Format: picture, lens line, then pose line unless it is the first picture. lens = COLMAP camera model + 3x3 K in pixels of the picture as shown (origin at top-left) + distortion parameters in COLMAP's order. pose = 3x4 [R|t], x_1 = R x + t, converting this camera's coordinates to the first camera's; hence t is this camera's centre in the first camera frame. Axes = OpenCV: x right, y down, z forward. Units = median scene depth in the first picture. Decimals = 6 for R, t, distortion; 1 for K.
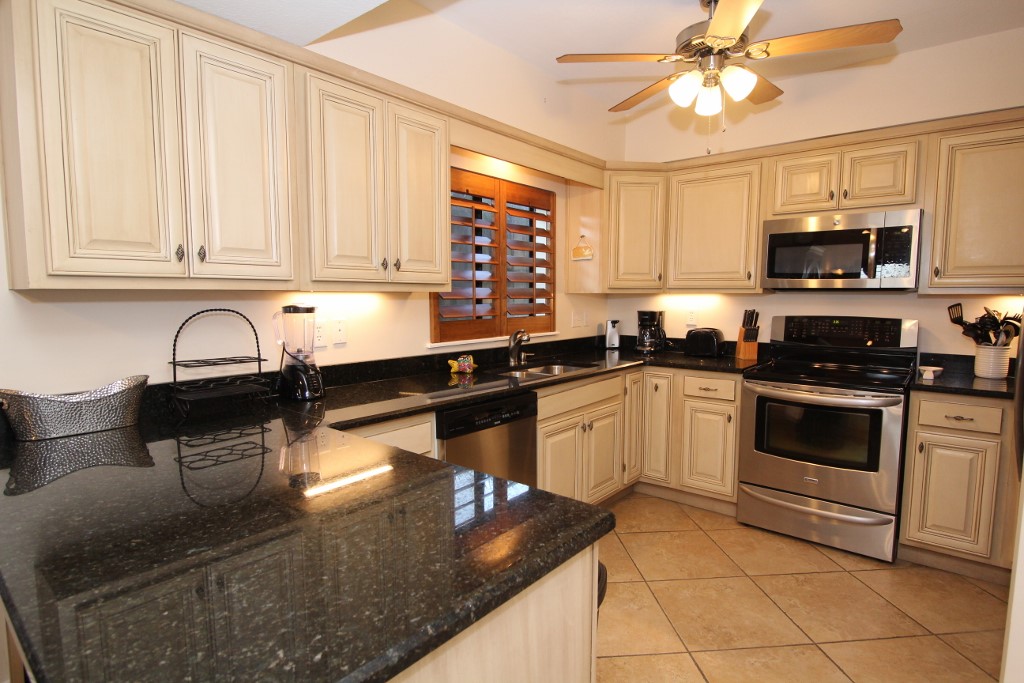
lens RADIAL K [[539.4, 0, 509.9], [0, 539.4, 341.1], [0, 0, 1]] dist [0.001716, -0.000133]
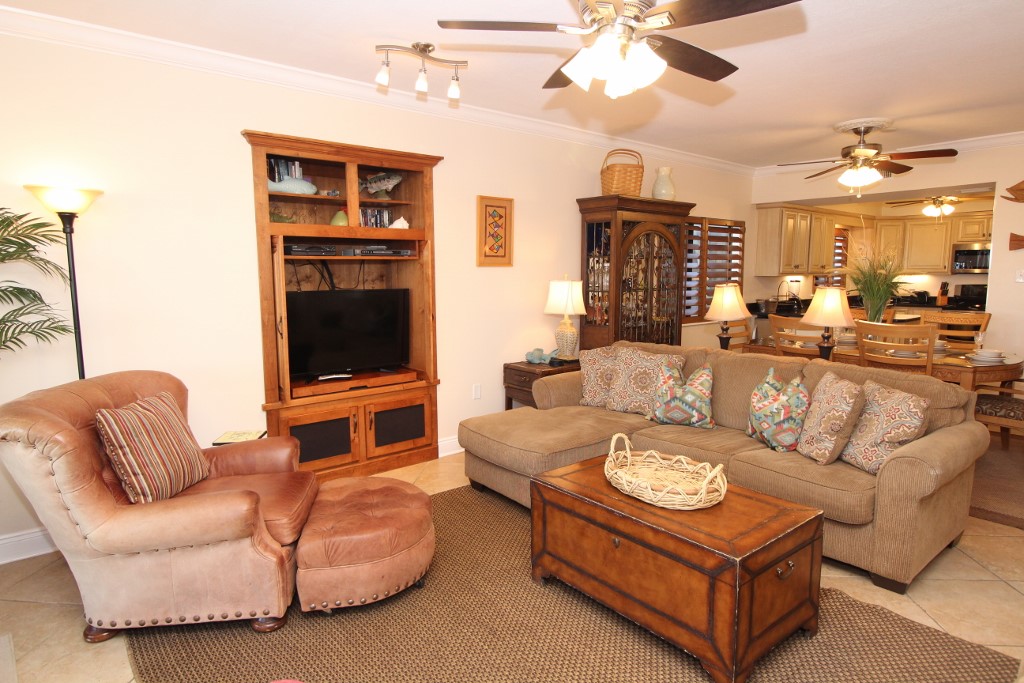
lens RADIAL K [[593.3, 0, 516.1], [0, 593.3, 342.8], [0, 0, 1]] dist [-0.003221, -0.000871]
pose [[0.985156, 0.014253, -0.171070, -0.913466], [-0.008807, 0.999431, 0.032553, 0.134398], [0.171436, -0.030564, 0.984721, -1.795061]]
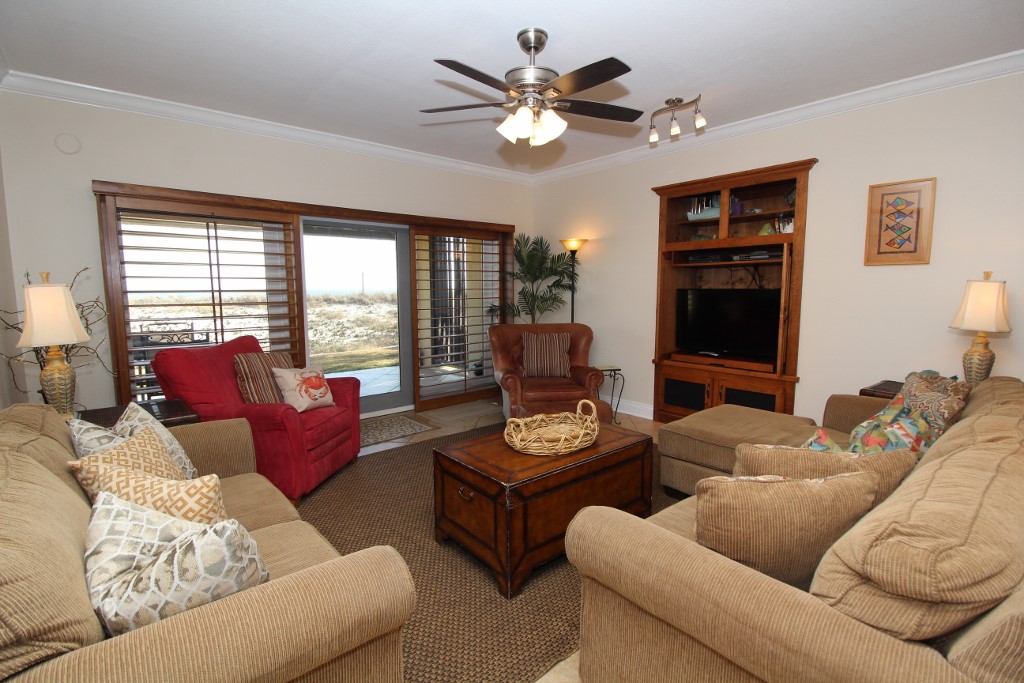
lens RADIAL K [[478.9, 0, 512.0], [0, 478.9, 341.5], [0, 0, 1]] dist [0.000189, -0.000030]
pose [[-0.153770, 0.112398, -0.981693, -0.199767], [-0.081513, 0.988680, 0.125966, 0.097300], [0.984739, 0.099390, -0.142867, -1.087127]]
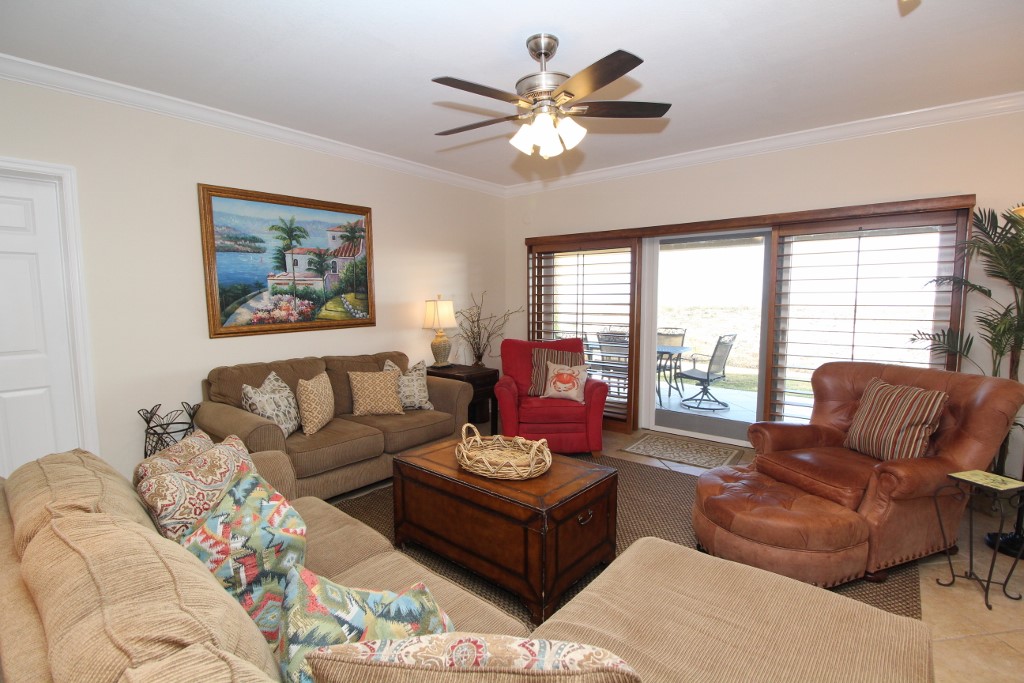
lens RADIAL K [[477.7, 0, 510.2], [0, 477.7, 345.0], [0, 0, 1]] dist [-0.023484, -0.000657]
pose [[-0.999581, 0.002270, -0.028850, -0.894072], [-0.003030, 0.983232, 0.182336, 0.039030], [0.028780, 0.182347, -0.982813, -0.472844]]
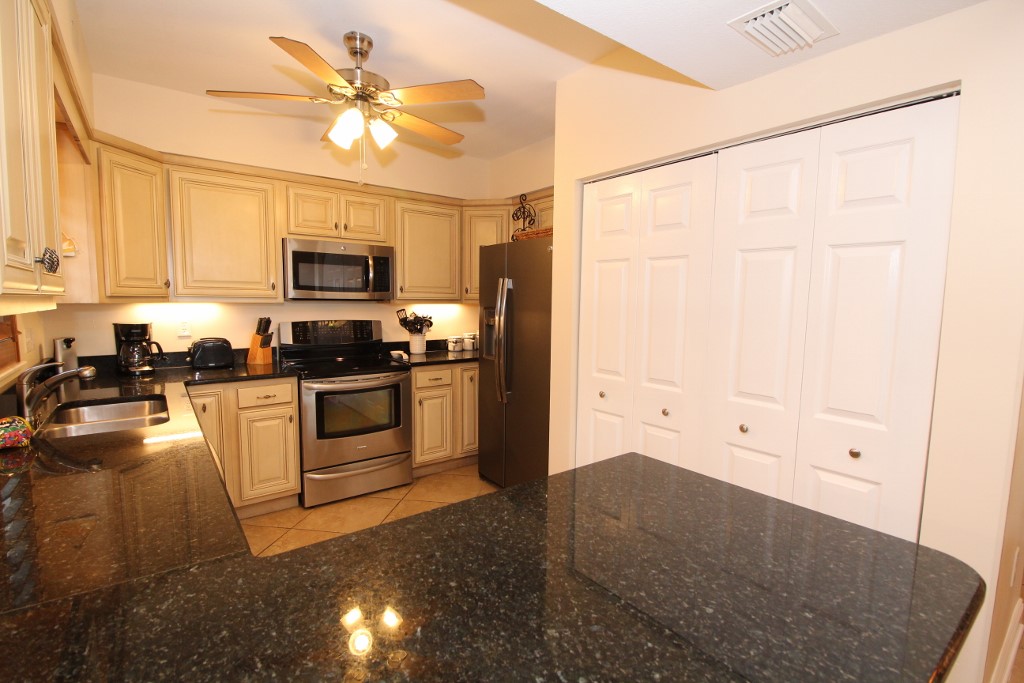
lens RADIAL K [[477.7, 0, 510.2], [0, 477.7, 345.0], [0, 0, 1]] dist [-0.023484, -0.000657]
pose [[0.218822, -0.093477, 0.971277, -0.373196], [0.077273, 0.993935, 0.078249, -0.040494], [-0.972700, 0.057931, 0.224718, 0.319259]]
